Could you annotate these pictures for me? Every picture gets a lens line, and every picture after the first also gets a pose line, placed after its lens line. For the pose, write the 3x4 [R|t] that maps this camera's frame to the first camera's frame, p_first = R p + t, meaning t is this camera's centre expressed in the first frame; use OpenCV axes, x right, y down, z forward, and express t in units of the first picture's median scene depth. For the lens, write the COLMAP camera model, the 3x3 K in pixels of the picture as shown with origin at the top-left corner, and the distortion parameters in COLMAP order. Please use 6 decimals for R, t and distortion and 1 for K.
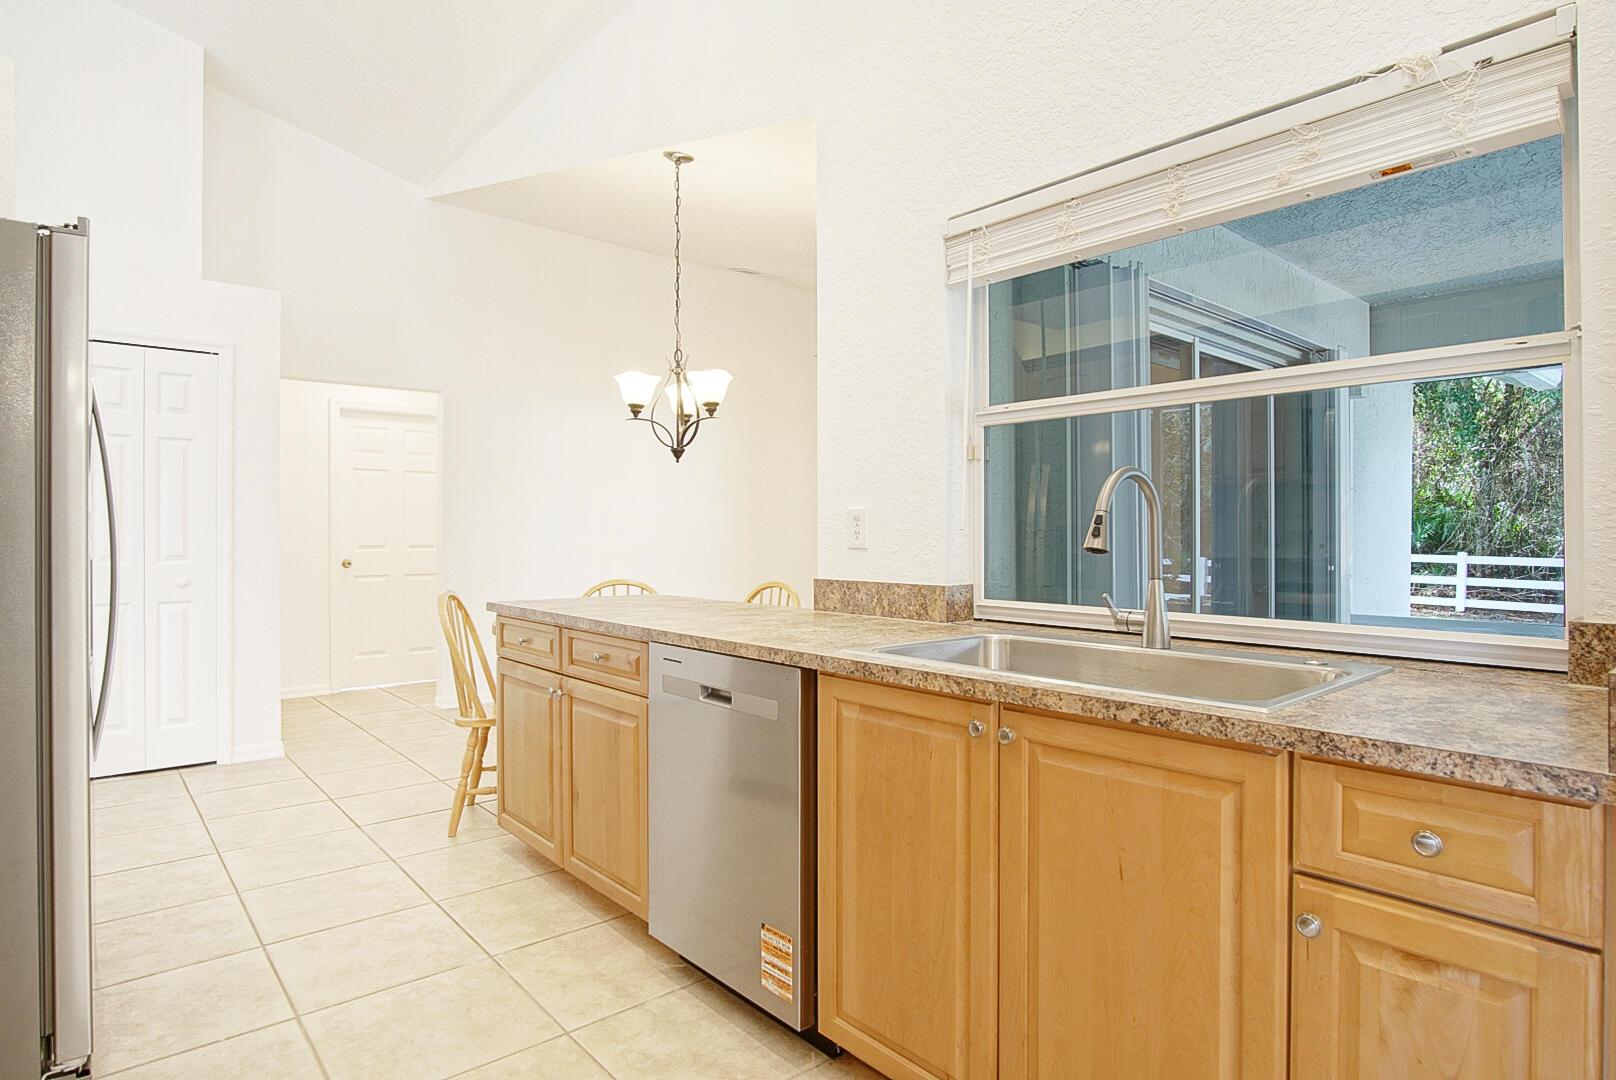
lens RADIAL K [[868.1, 0, 797.8], [0, 868.1, 543.9], [0, 0, 1]] dist [-0.035477, 0.009068]
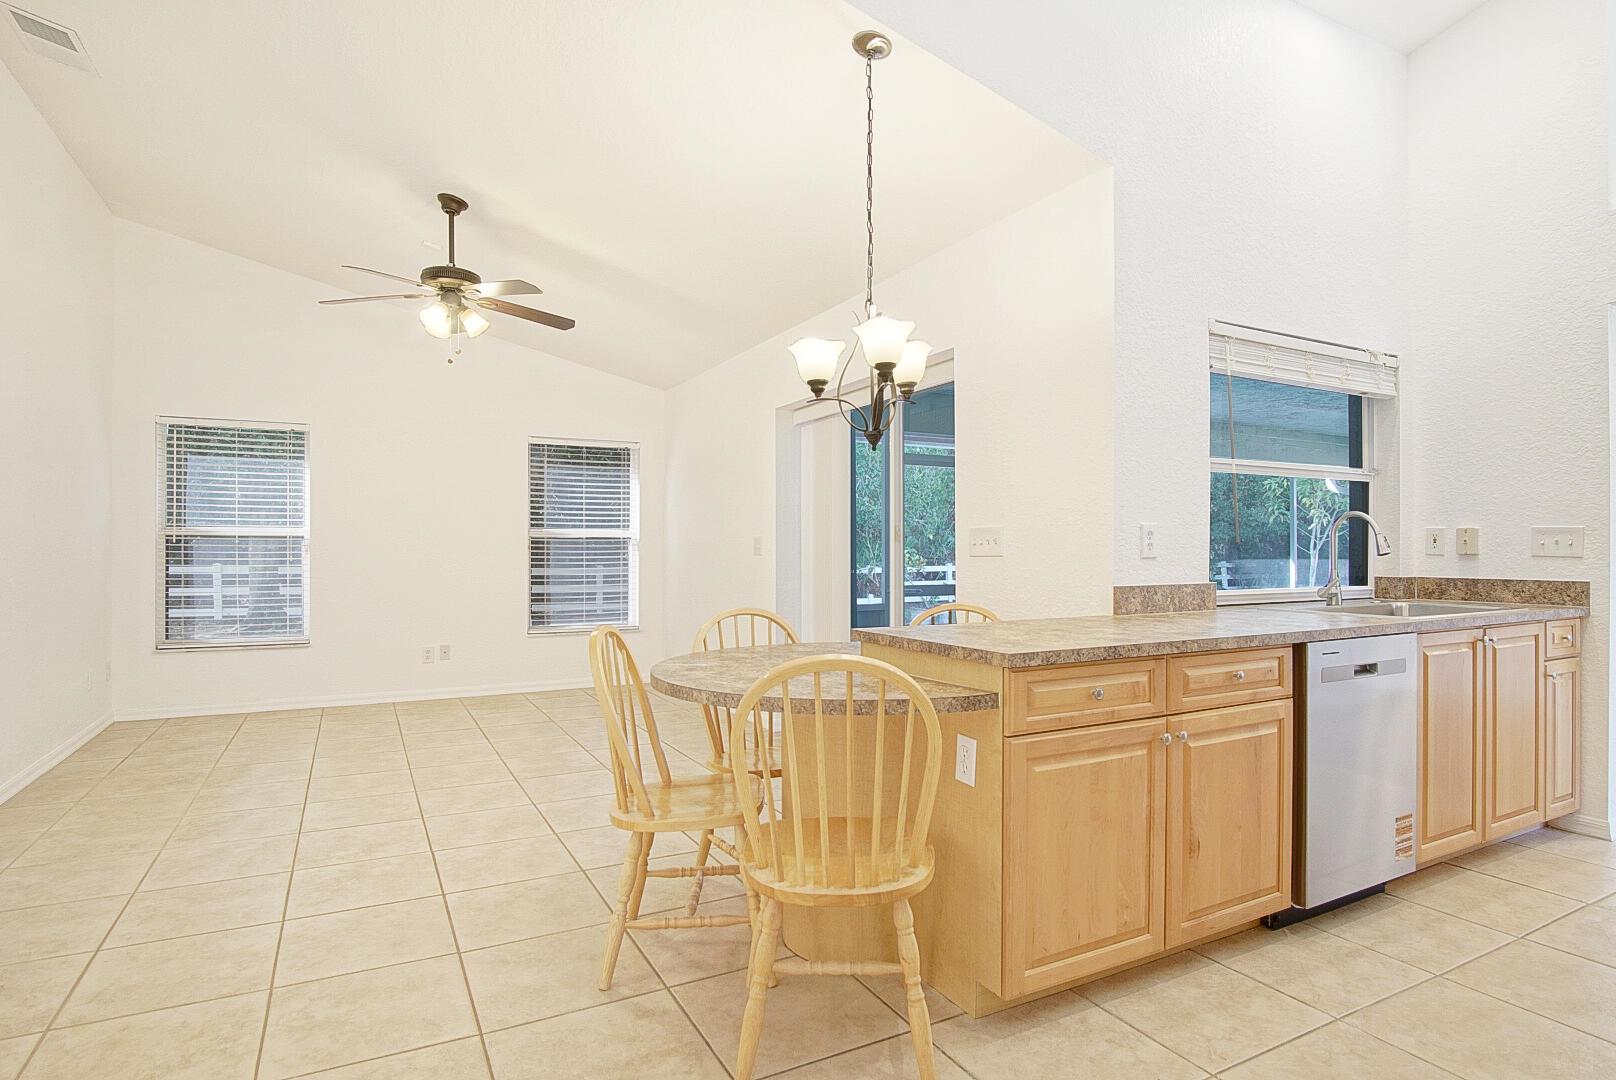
lens RADIAL K [[868.1, 0, 797.8], [0, 868.1, 543.9], [0, 0, 1]] dist [-0.035477, 0.009068]
pose [[0.240734, 0.006605, 0.970569, -1.301636], [0.013049, 0.999864, -0.010041, -0.009558], [-0.970503, 0.015082, 0.240615, 1.280097]]
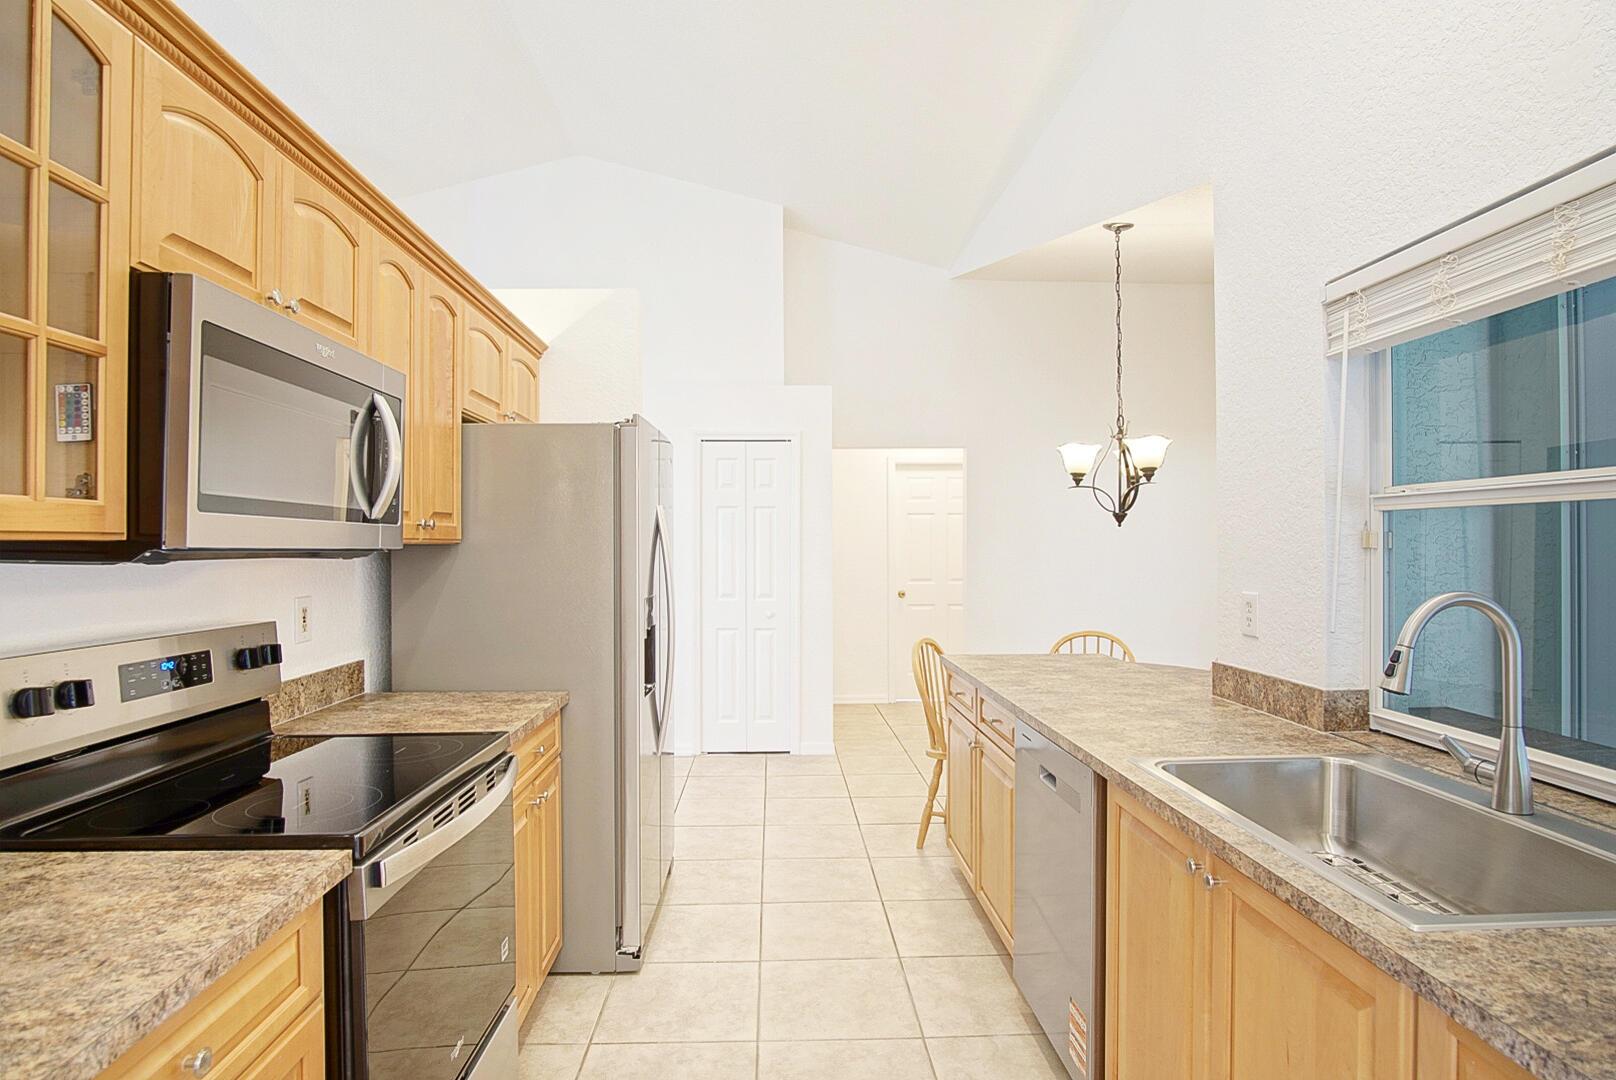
lens RADIAL K [[868.1, 0, 797.8], [0, 868.1, 543.9], [0, 0, 1]] dist [-0.035477, 0.009068]
pose [[0.773438, -0.006736, -0.633836, 0.305575], [0.004035, 0.999976, -0.005704, -0.099218], [0.633859, 0.001854, 0.773447, -0.039951]]
